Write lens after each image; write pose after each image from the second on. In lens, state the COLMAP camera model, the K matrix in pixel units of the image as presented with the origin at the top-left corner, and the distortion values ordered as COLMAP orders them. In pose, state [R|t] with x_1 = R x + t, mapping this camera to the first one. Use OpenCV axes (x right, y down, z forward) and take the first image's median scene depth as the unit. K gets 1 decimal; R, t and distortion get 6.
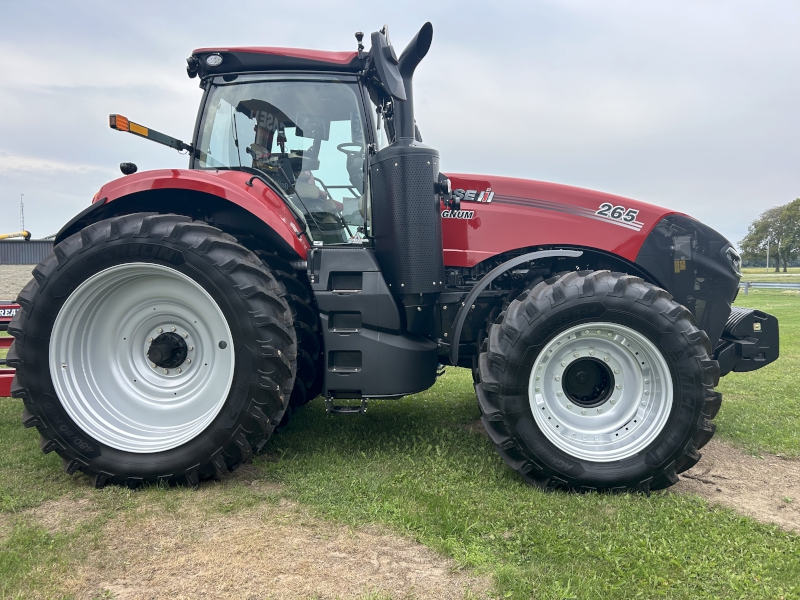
lens RADIAL K [[612.9, 0, 400.0], [0, 612.9, 300.0], [0, 0, 1]] dist [0.049258, -0.002626]
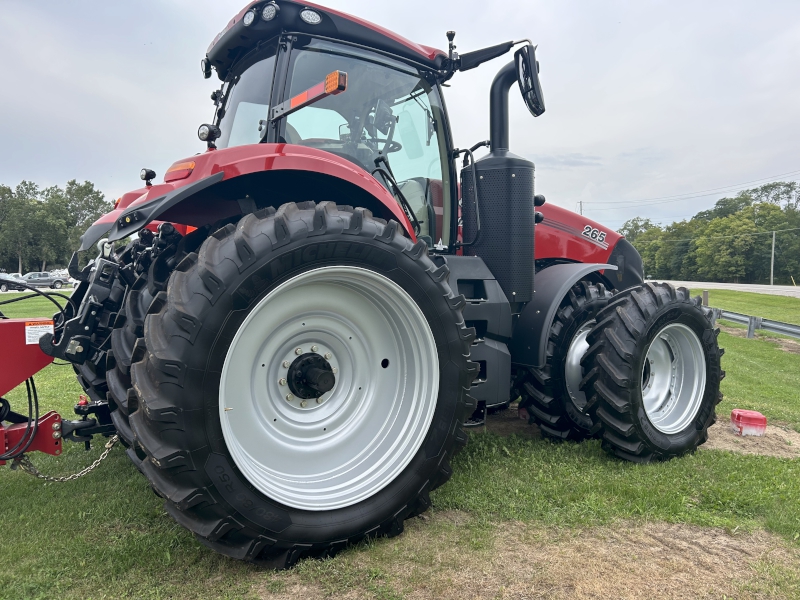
lens RADIAL K [[612.9, 0, 400.0], [0, 612.9, 300.0], [0, 0, 1]] dist [0.049258, -0.002626]
pose [[0.771715, -0.006454, 0.635936, -0.790968], [0.007382, 0.999972, 0.001190, -0.015594], [-0.635926, 0.003776, 0.771741, 0.323149]]
